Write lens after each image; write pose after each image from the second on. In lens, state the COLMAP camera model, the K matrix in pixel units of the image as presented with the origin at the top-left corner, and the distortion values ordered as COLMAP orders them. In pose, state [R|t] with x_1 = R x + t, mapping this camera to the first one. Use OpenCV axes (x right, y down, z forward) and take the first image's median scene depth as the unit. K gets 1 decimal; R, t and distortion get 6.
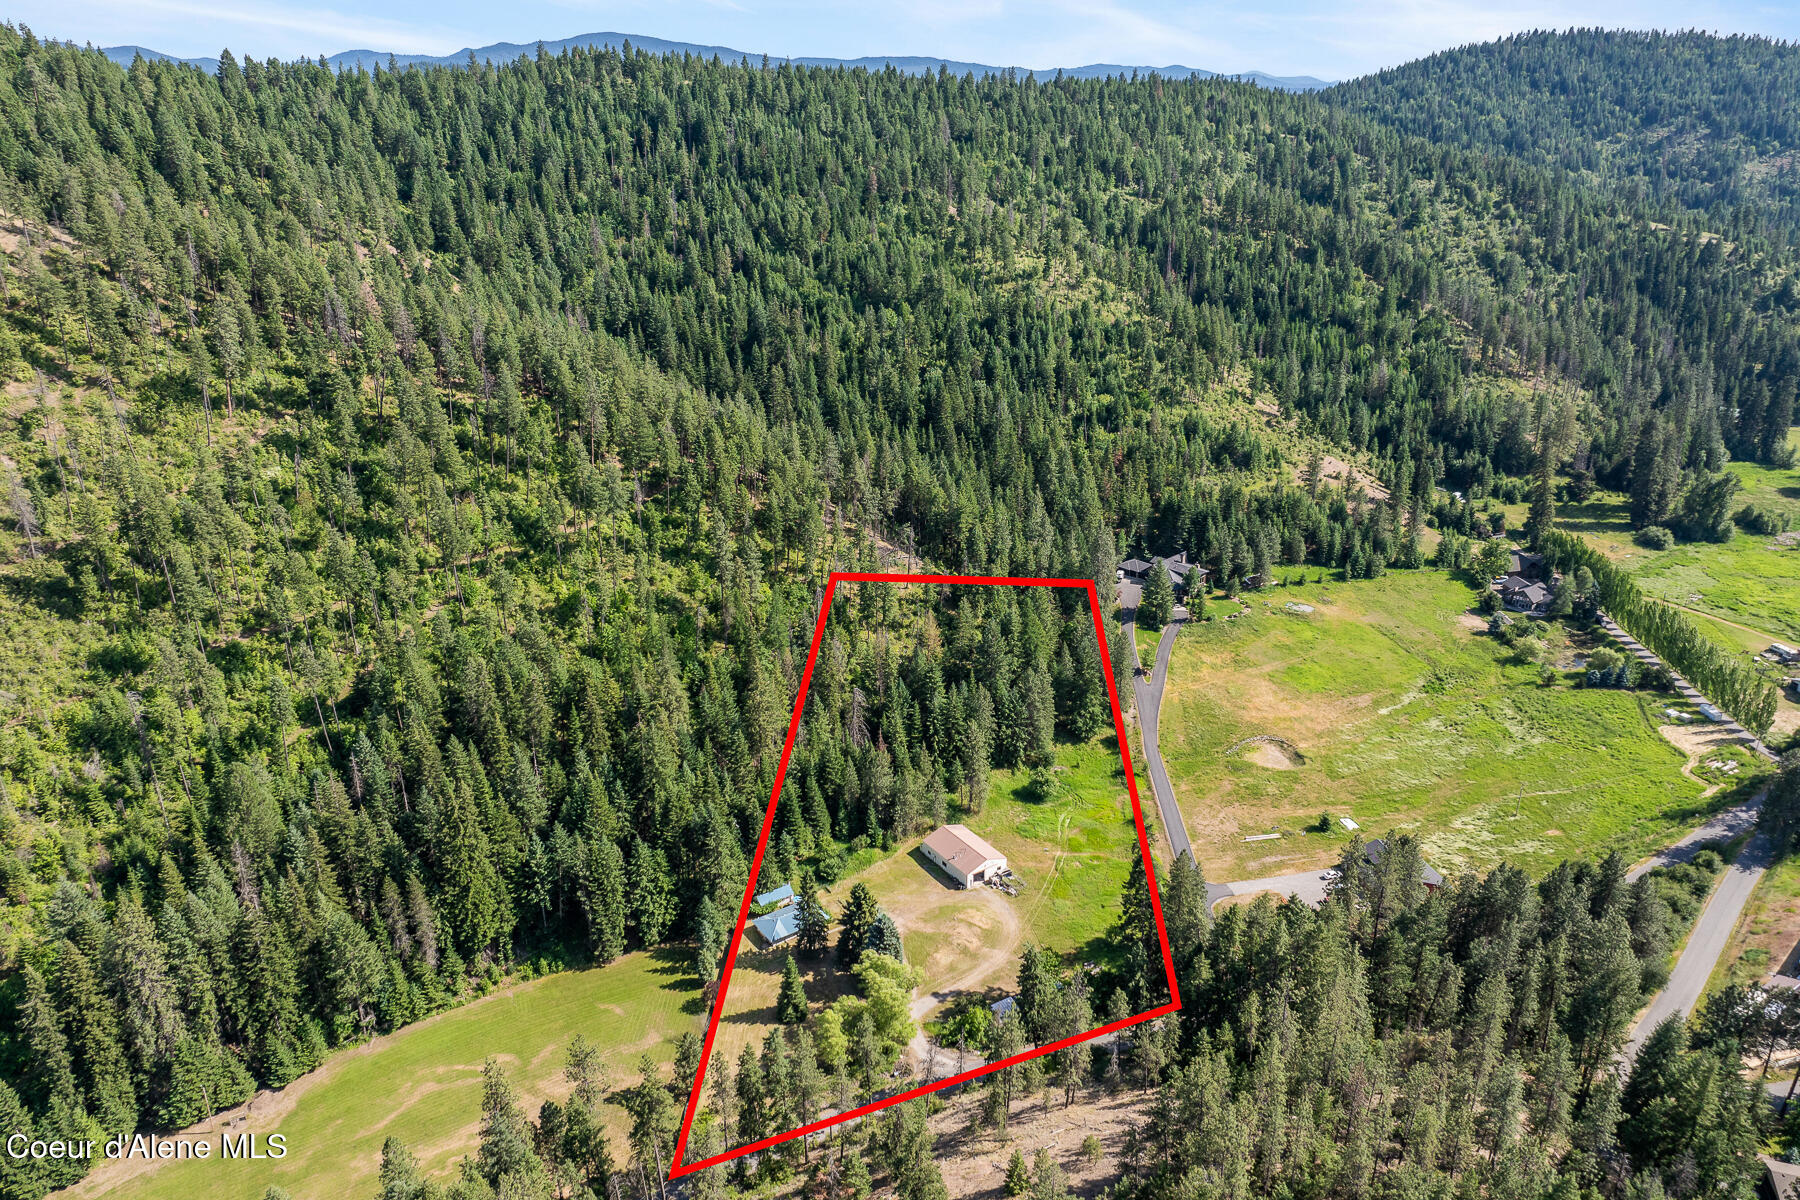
lens RADIAL K [[1231.0, 0, 900.0], [0, 1231.0, 600.0], [0, 0, 1]] dist [-0.013200, -0.001957]
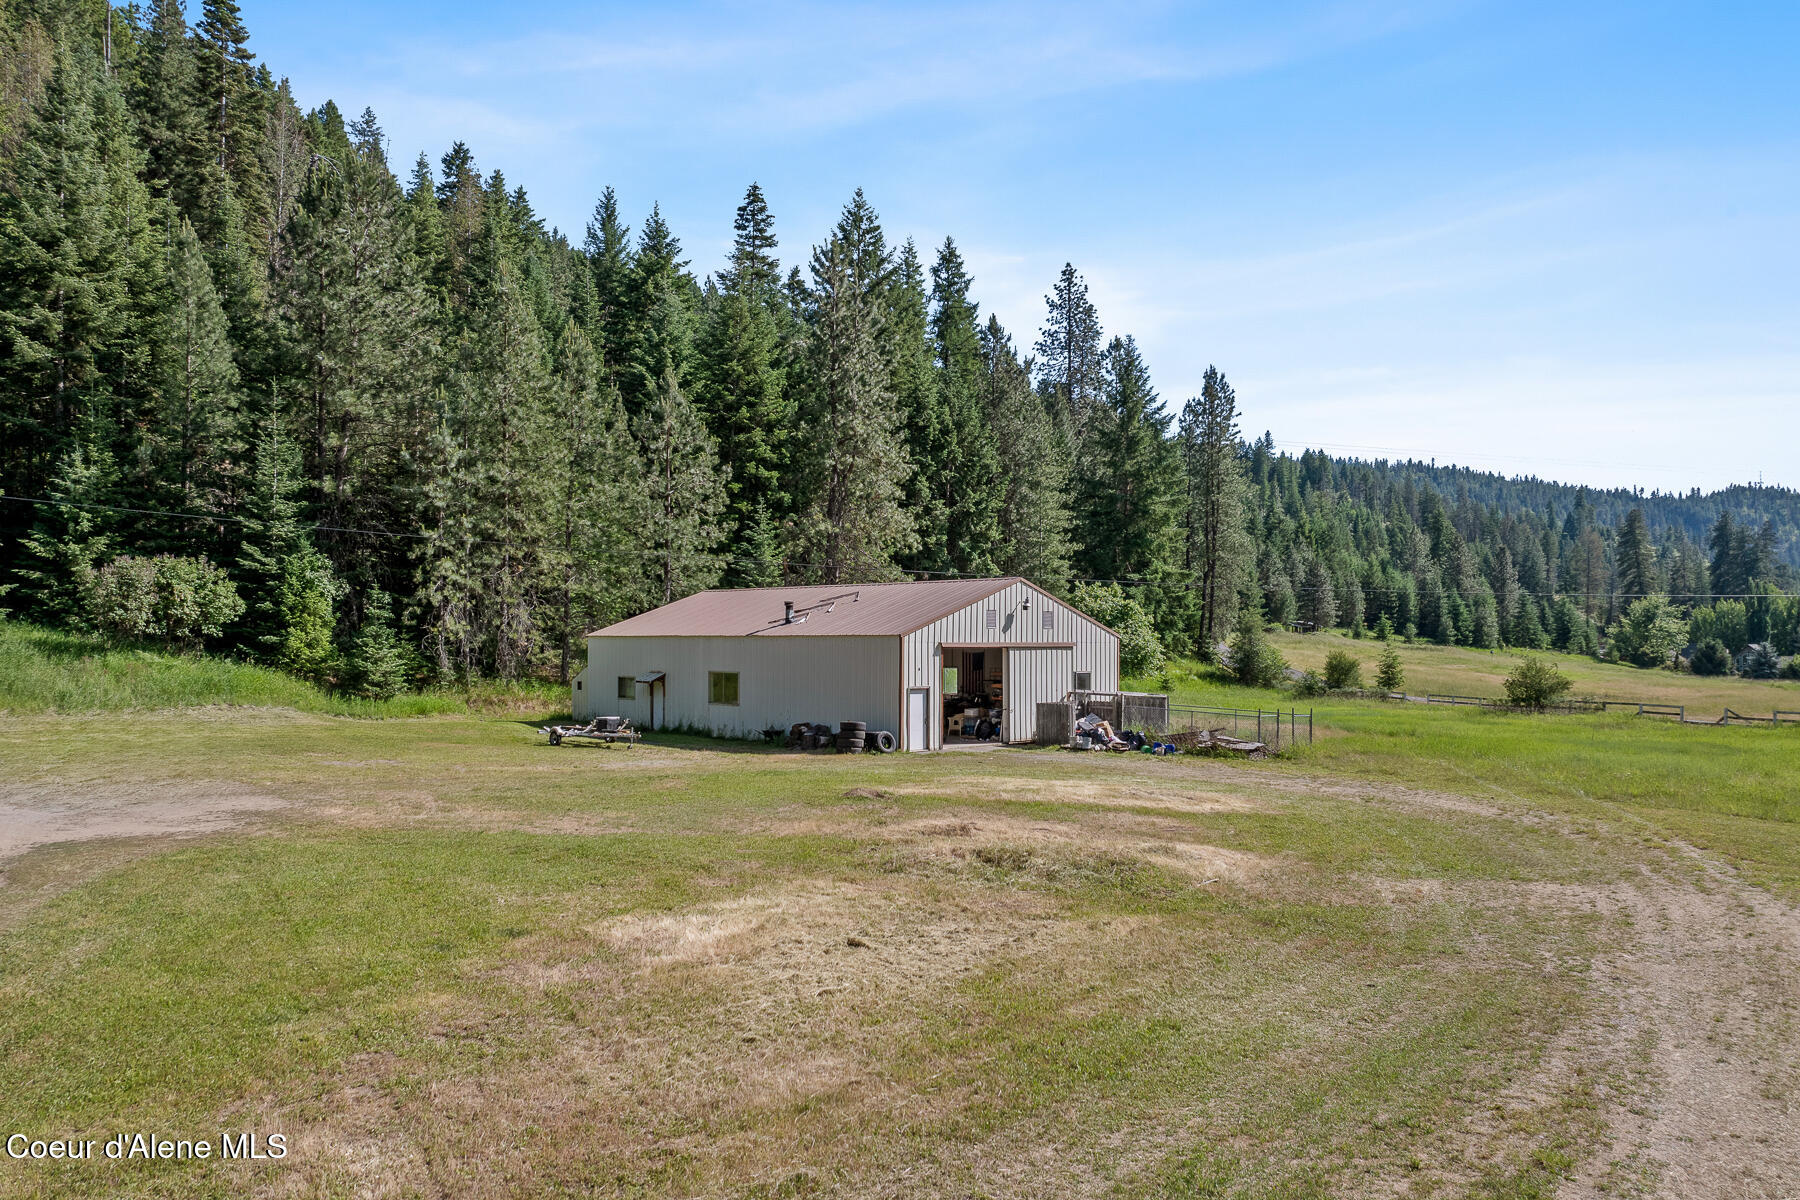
lens RADIAL K [[1300.7, 0, 900.0], [0, 1300.7, 600.0], [0, 0, 1]] dist [-0.044151, -0.000289]
pose [[0.980187, 0.013701, 0.197598, 0.025170], [0.066916, 0.916045, -0.395454, 0.262364], [-0.186427, 0.400841, 0.896979, 0.829218]]
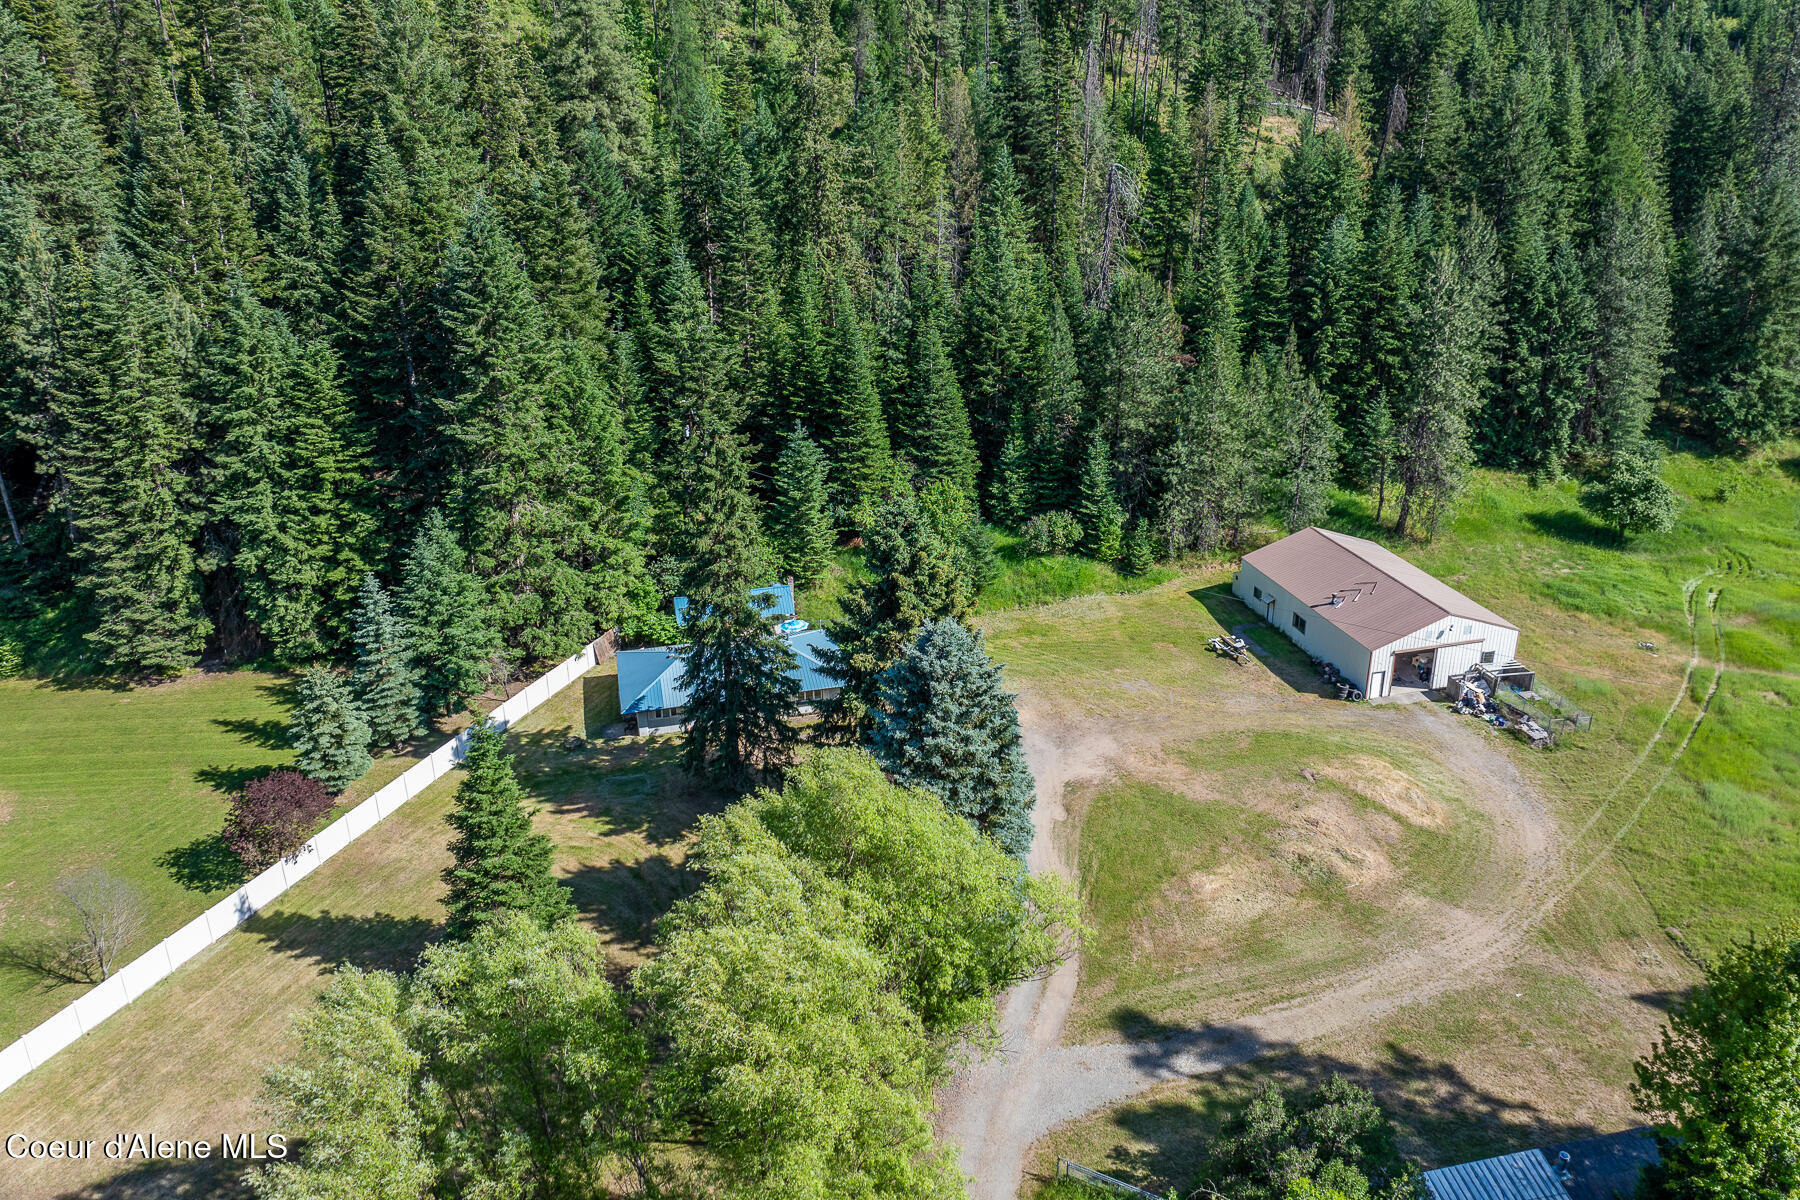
lens RADIAL K [[1249.1, 0, 897.0], [0, 1249.1, 540.2], [0, 0, 1]] dist [-0.036563, -0.000280]
pose [[0.937841, 0.122633, -0.324678, 0.039364], [-0.127239, 0.991847, 0.007094, 0.199498], [0.322901, 0.034659, 0.945798, 0.651679]]
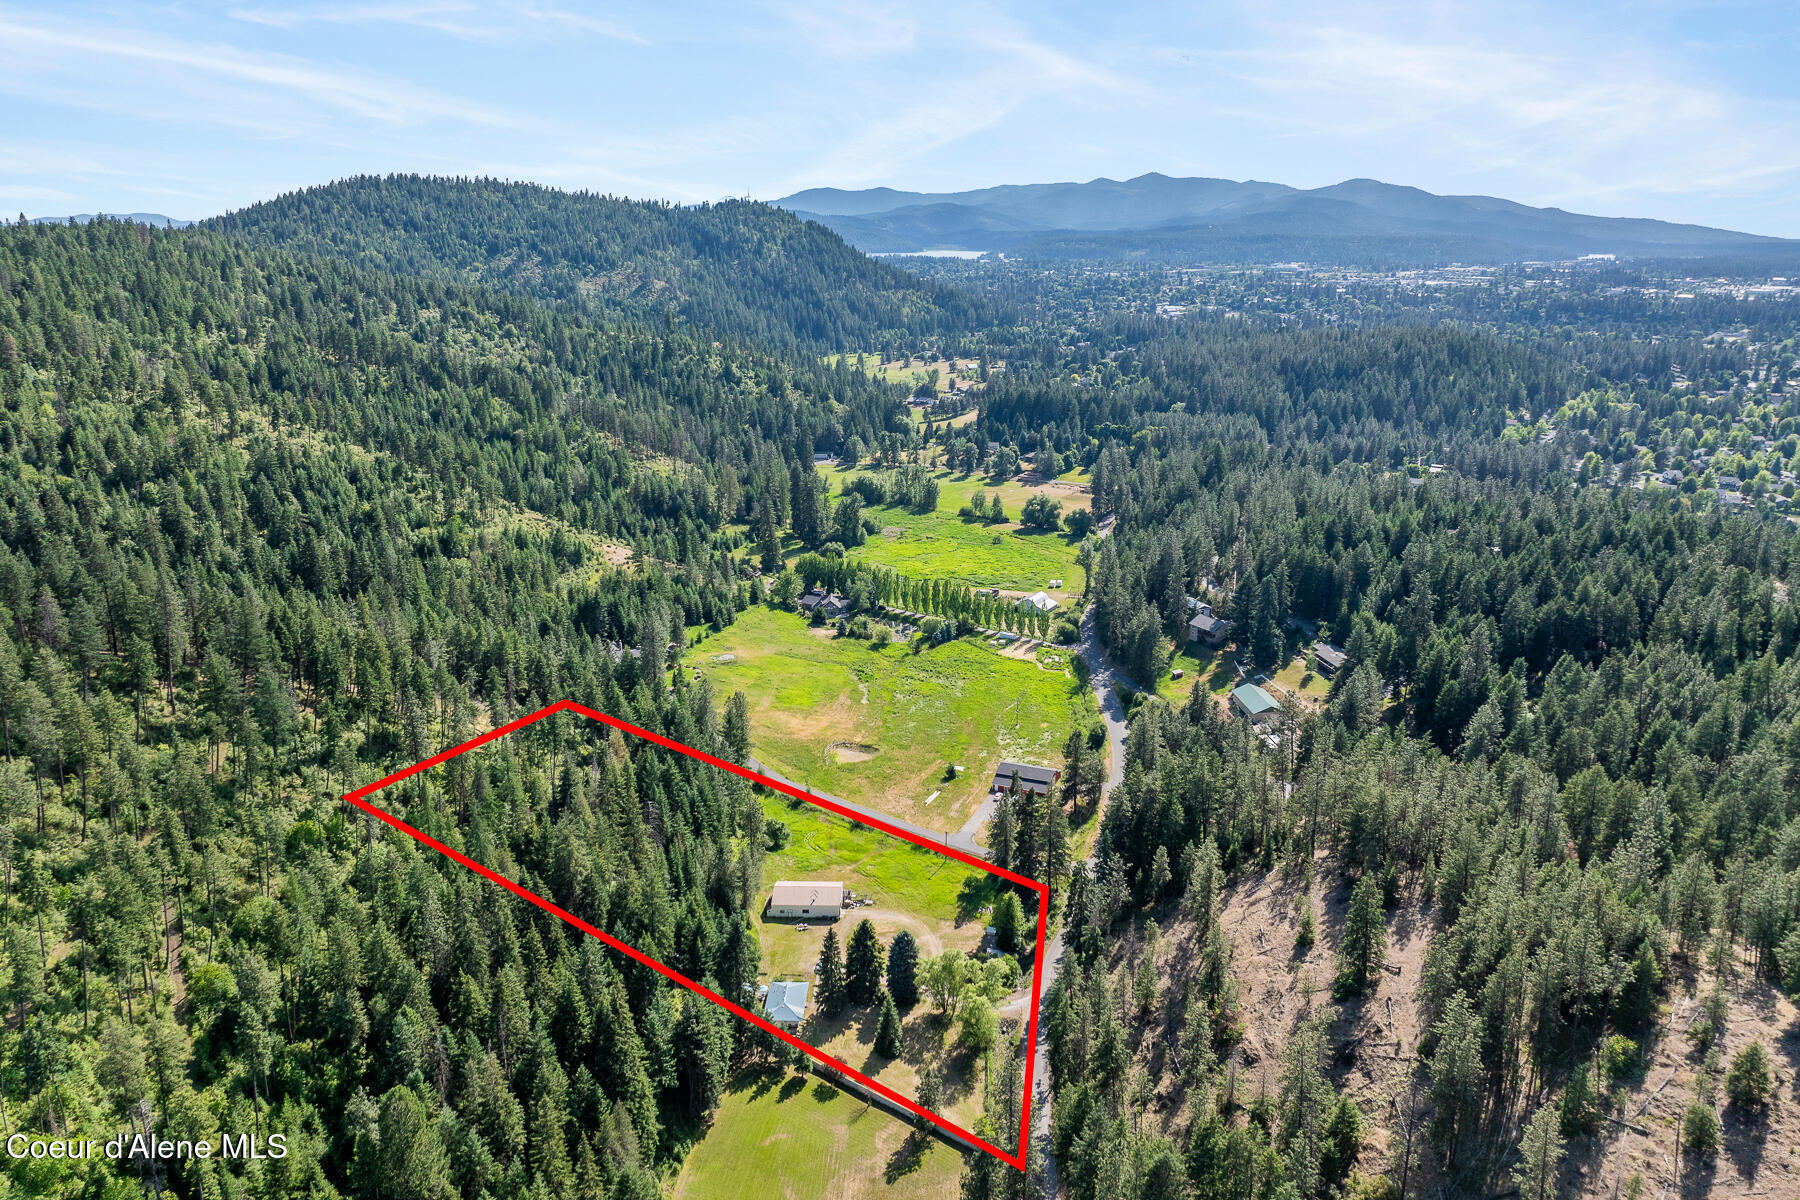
lens RADIAL K [[1231.0, 0, 900.0], [0, 1231.0, 600.0], [0, 0, 1]] dist [-0.013200, -0.001957]
pose [[0.615302, -0.236892, 0.751855, -0.653384], [0.312202, 0.949019, 0.043514, -0.066257], [-0.723833, 0.207957, 0.657891, 0.167527]]
